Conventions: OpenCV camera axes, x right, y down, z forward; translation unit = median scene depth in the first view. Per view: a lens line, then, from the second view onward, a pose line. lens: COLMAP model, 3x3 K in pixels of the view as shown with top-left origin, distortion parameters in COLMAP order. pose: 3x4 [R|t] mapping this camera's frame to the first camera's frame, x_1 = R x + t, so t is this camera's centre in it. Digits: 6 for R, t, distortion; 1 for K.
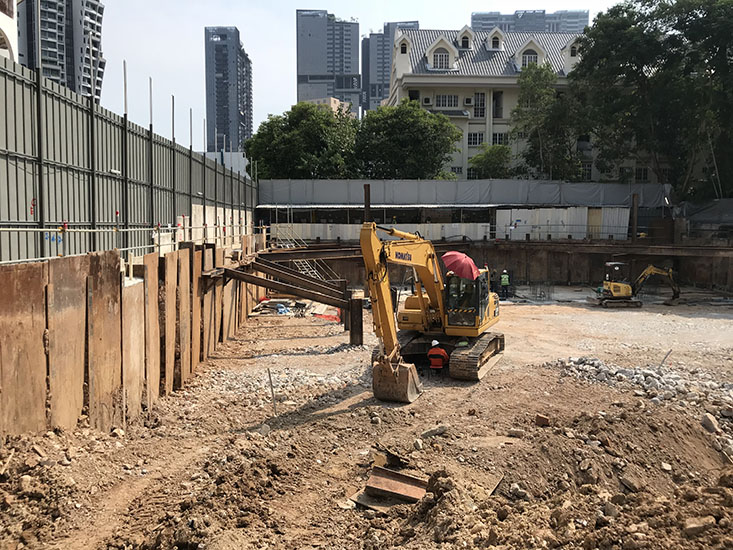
lens RADIAL K [[596.6, 0, 366.3], [0, 596.6, 273.9], [0, 0, 1]] dist [0.002422, 0.000907]
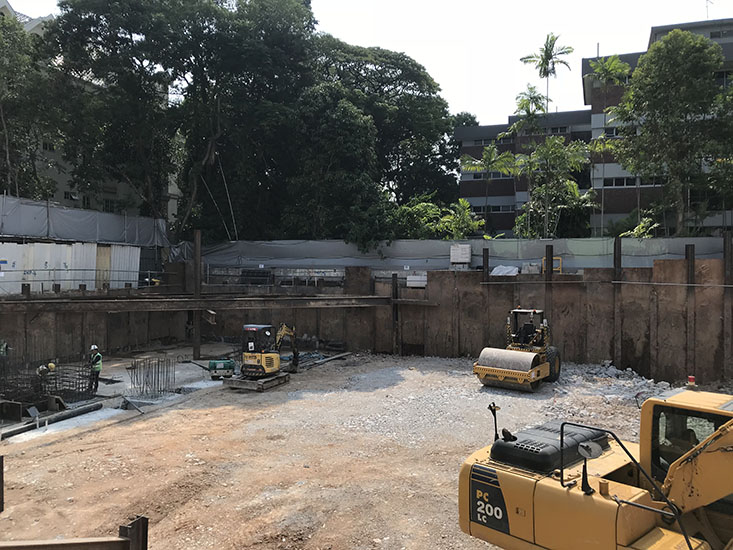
lens RADIAL K [[596.6, 0, 366.6], [0, 596.6, 275.0], [0, 0, 1]] dist [0.002422, 0.000907]
pose [[0.408436, -0.009012, 0.912743, -0.134618], [0.064990, 0.997701, -0.019231, -0.042184], [-0.910471, 0.067174, 0.408082, 0.437144]]
